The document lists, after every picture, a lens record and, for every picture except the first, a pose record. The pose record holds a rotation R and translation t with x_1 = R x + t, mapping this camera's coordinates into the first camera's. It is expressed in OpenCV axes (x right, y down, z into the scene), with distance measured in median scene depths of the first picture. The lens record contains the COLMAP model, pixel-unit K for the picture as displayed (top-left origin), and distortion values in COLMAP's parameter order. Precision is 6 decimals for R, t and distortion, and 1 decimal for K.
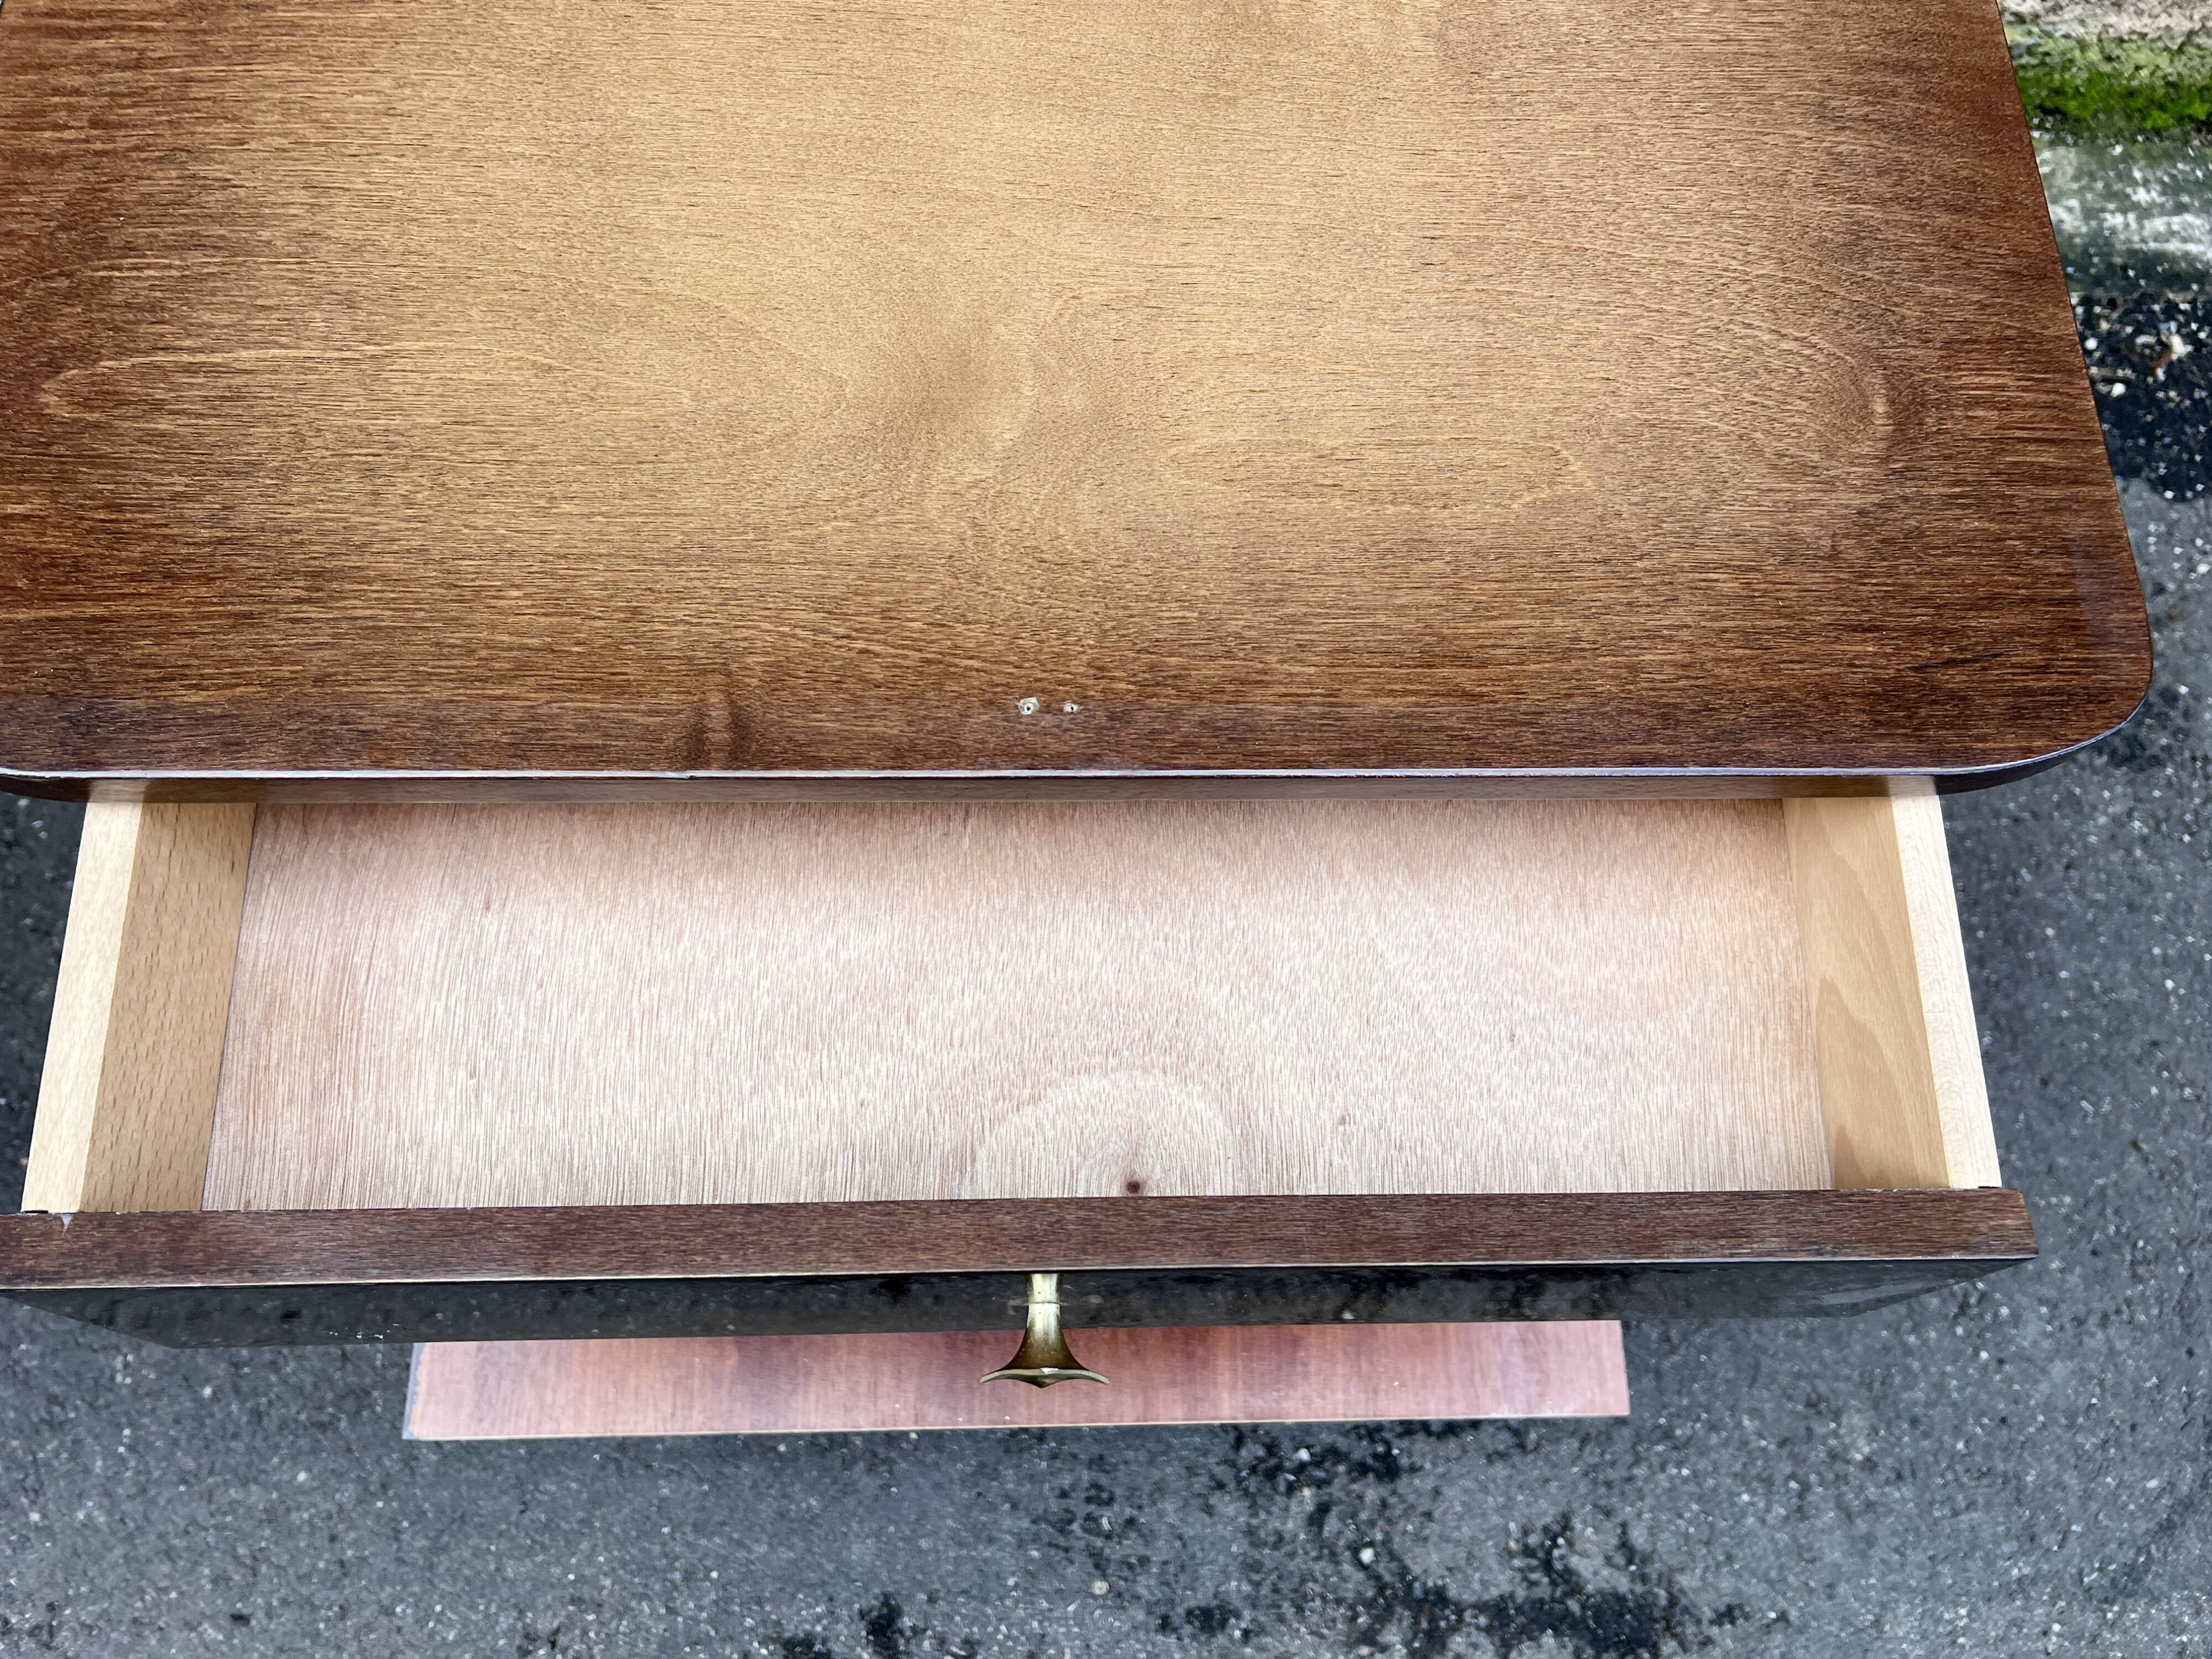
lens RADIAL K [[1712.2, 0, 1106.0], [0, 1712.2, 829.5], [0, 0, 1]] dist [0.036827, -0.052110]
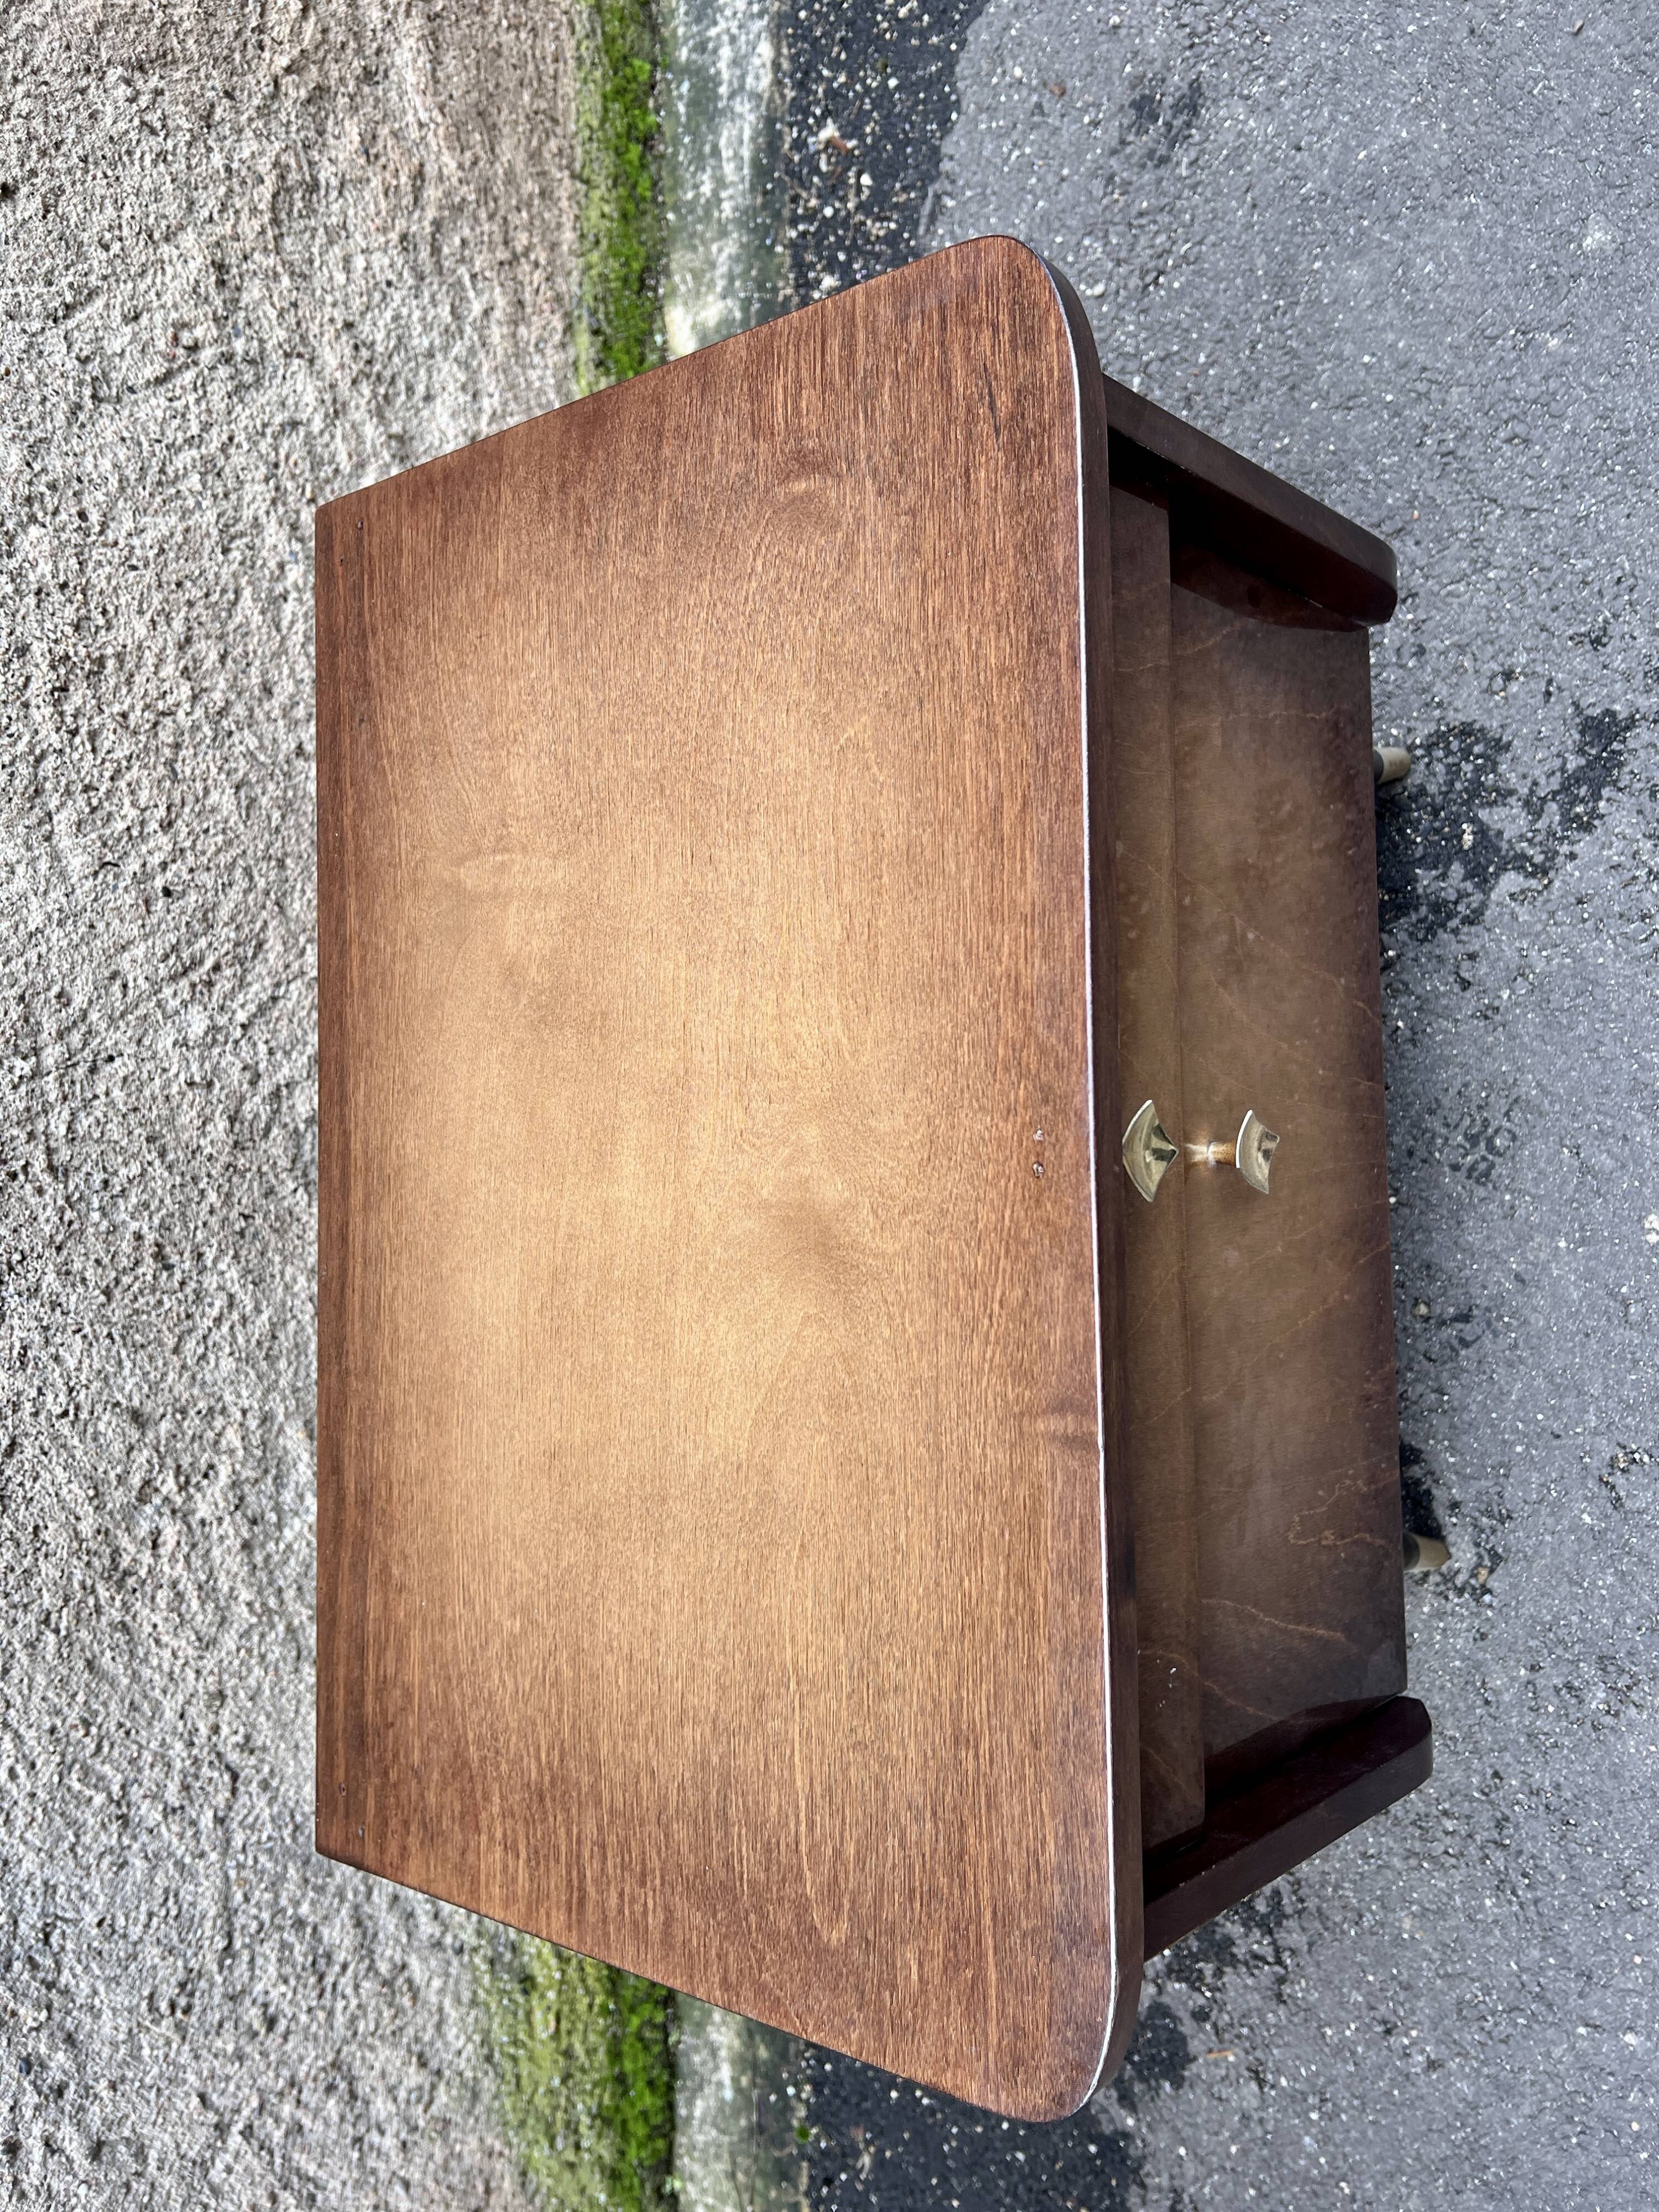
lens RADIAL K [[1641.7, 0, 829.5], [0, 1641.7, 1106.0], [0, 0, 1]] dist [0.043022, -0.059039]
pose [[-0.033021, -0.999300, -0.017579, 0.022528], [0.949692, -0.025891, -0.312114, 0.133936], [0.311440, -0.027000, 0.949882, -0.137573]]
